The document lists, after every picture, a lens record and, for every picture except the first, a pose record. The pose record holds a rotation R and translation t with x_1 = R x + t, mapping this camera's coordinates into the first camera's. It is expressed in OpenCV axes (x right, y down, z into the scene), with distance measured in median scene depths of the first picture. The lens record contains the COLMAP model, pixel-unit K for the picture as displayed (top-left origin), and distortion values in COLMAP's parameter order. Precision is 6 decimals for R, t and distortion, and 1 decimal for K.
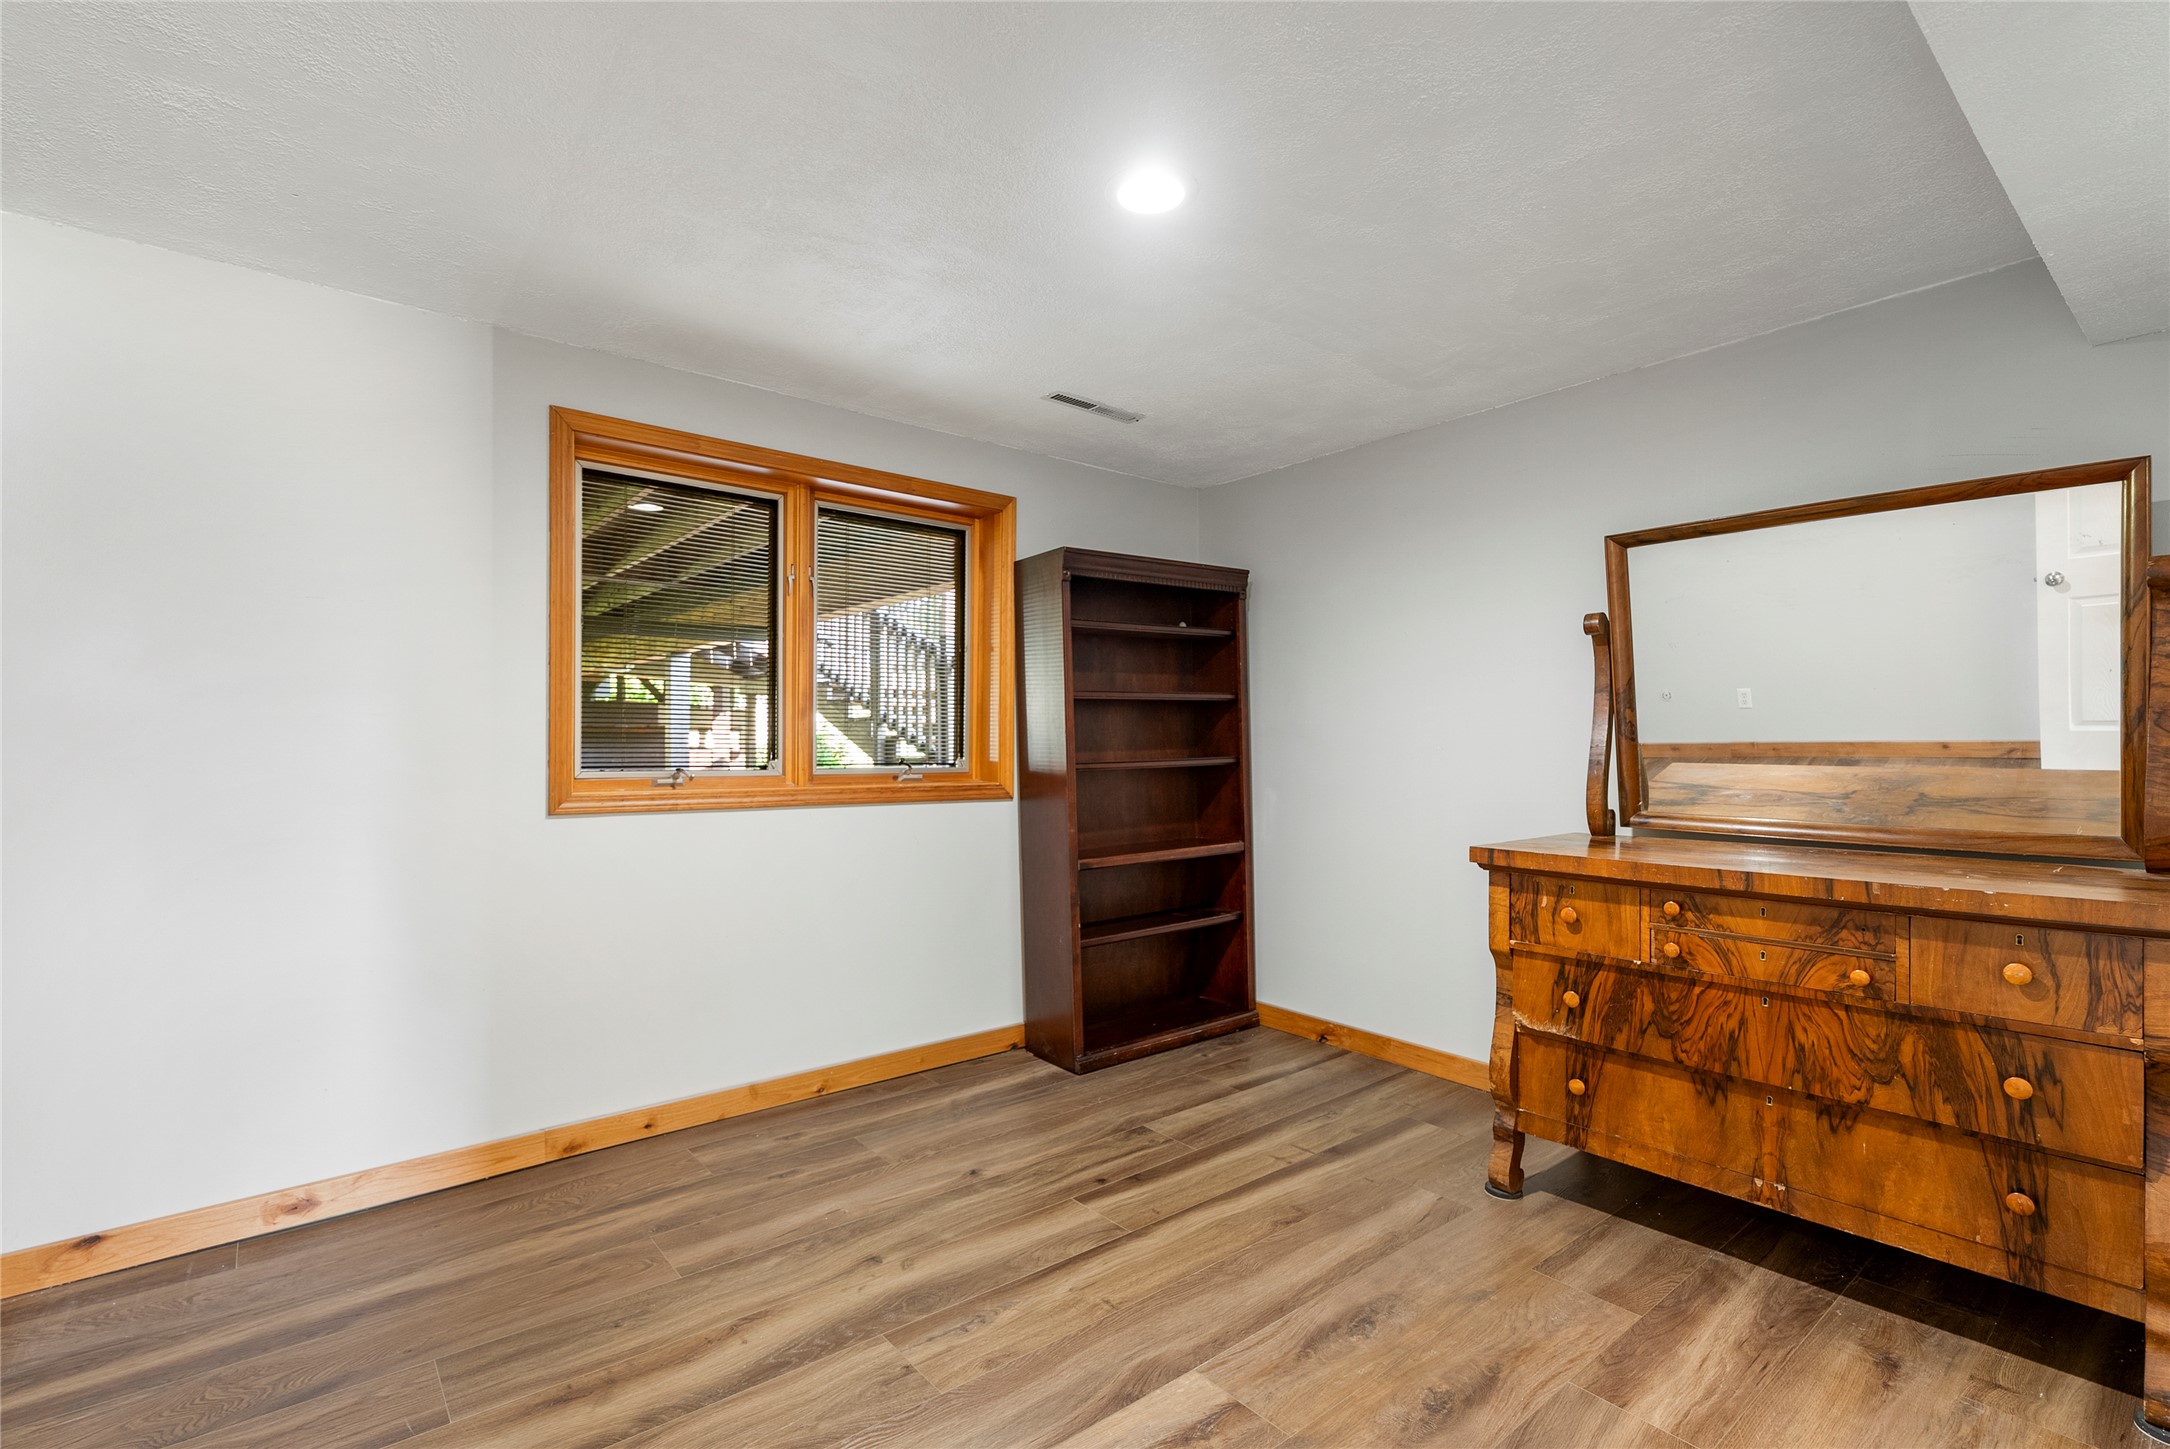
lens RADIAL K [[988.2, 0, 1085.5], [0, 988.2, 734.2], [0, 0, 1]] dist [0.009046, -0.000274]
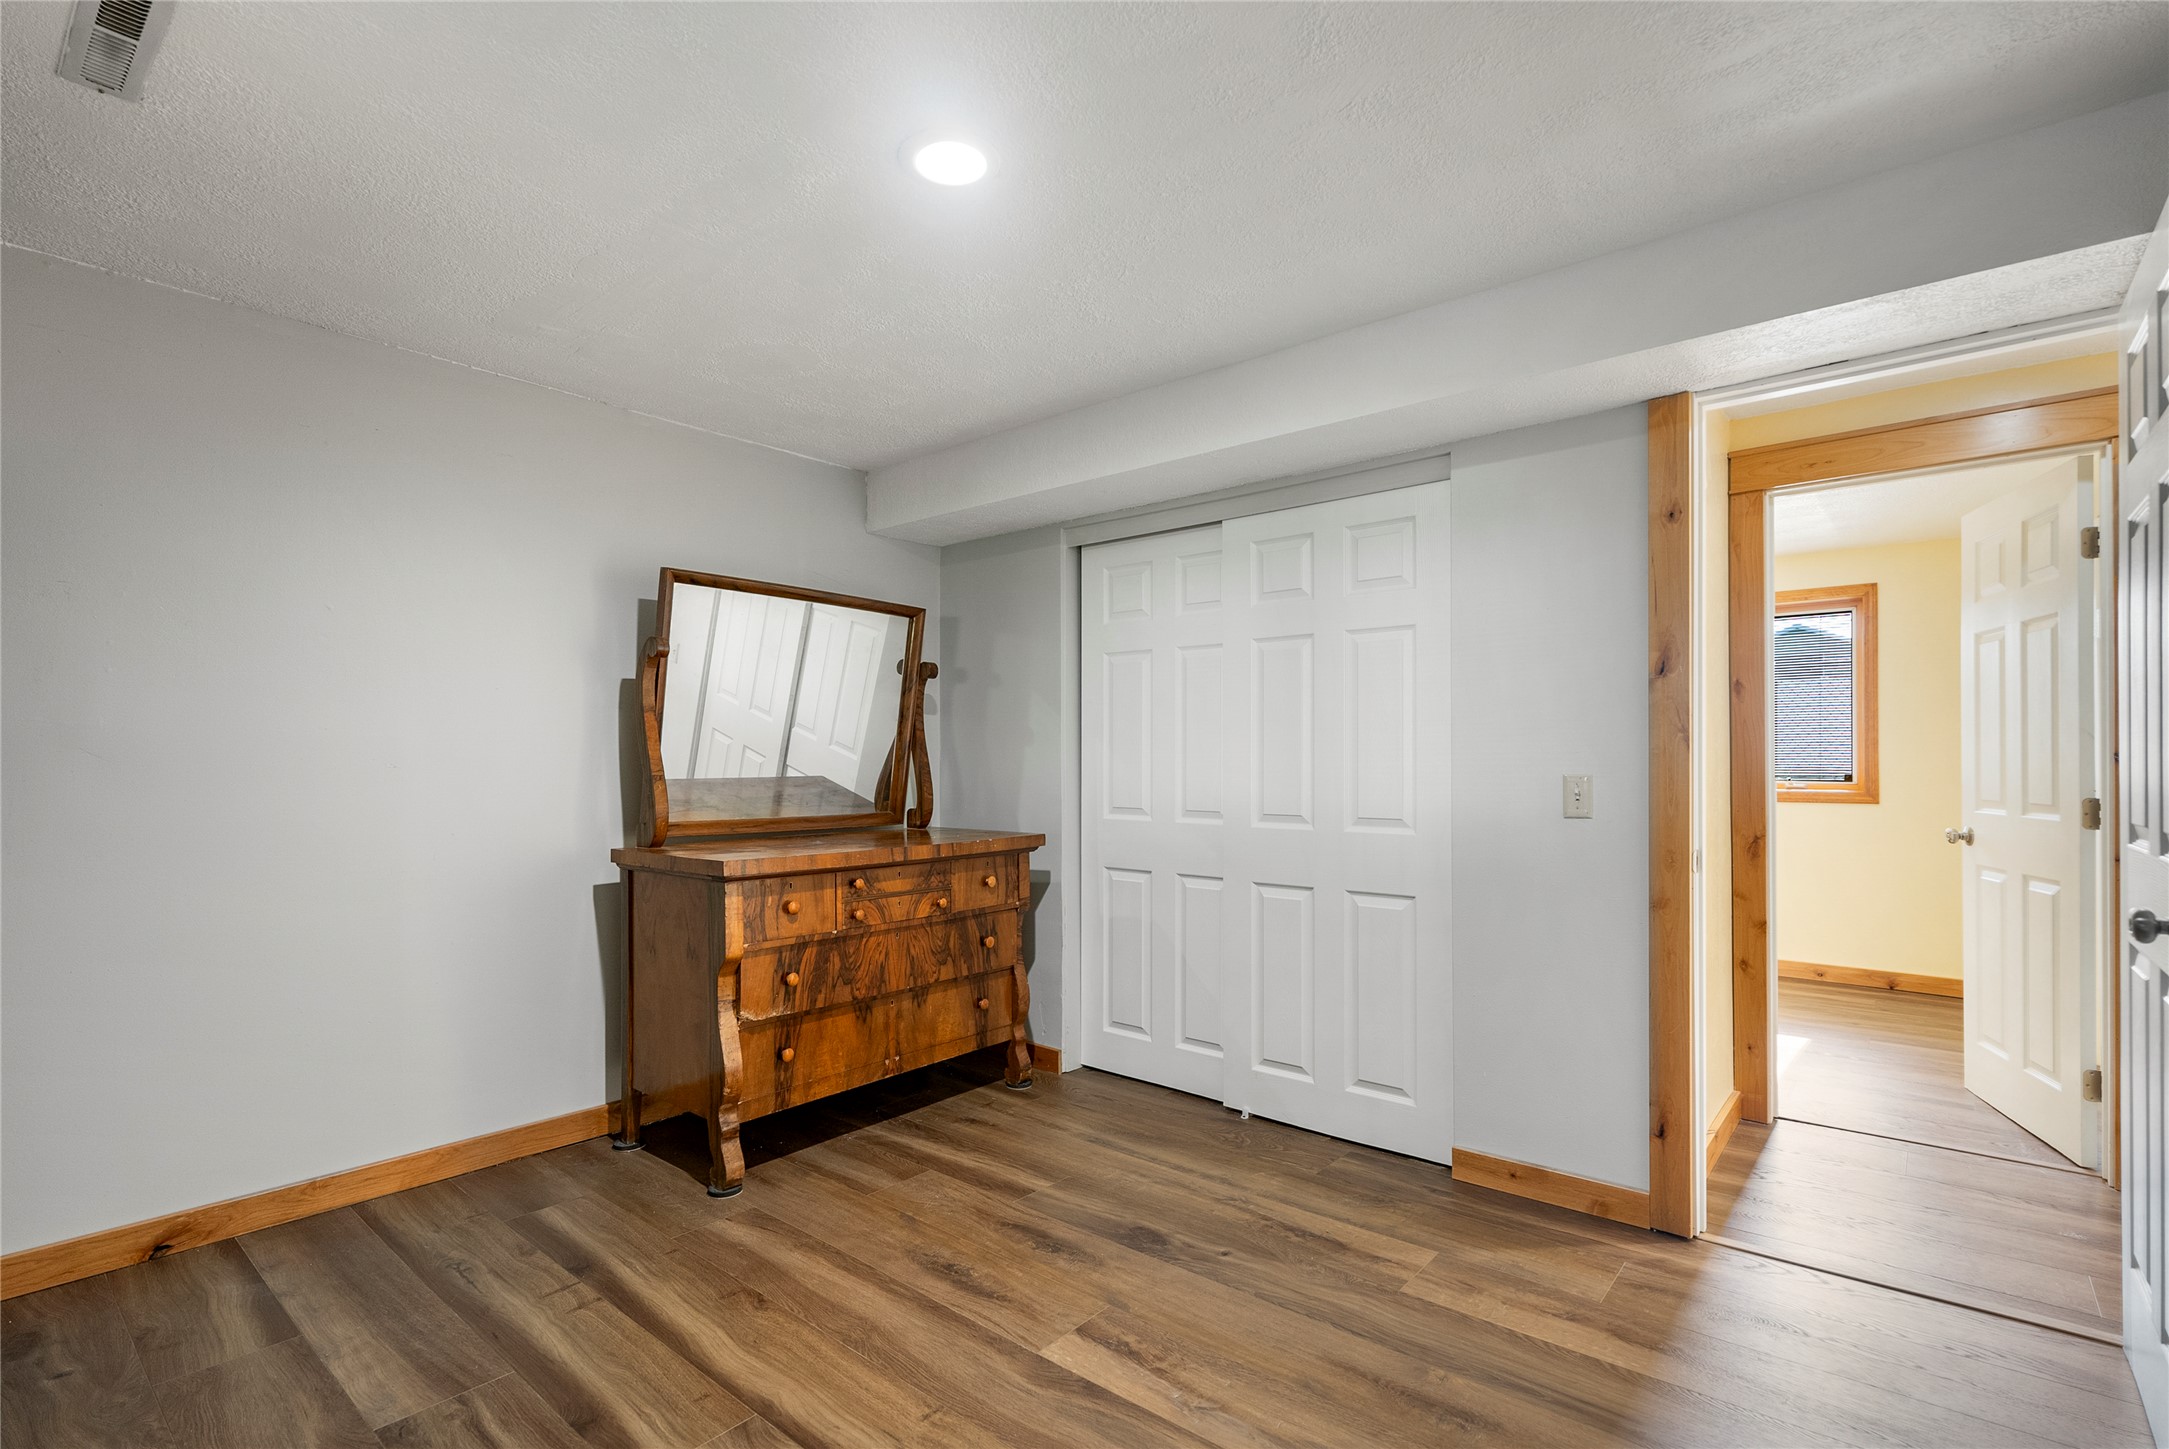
lens RADIAL K [[987.8, 0, 1088.2], [0, 987.8, 741.7], [0, 0, 1]] dist [0.009046, -0.000274]
pose [[-0.171464, 0.021509, 0.984956, -0.793099], [-0.008117, 0.999697, -0.023244, 0.013714], [-0.985157, -0.011980, -0.171238, 0.947989]]
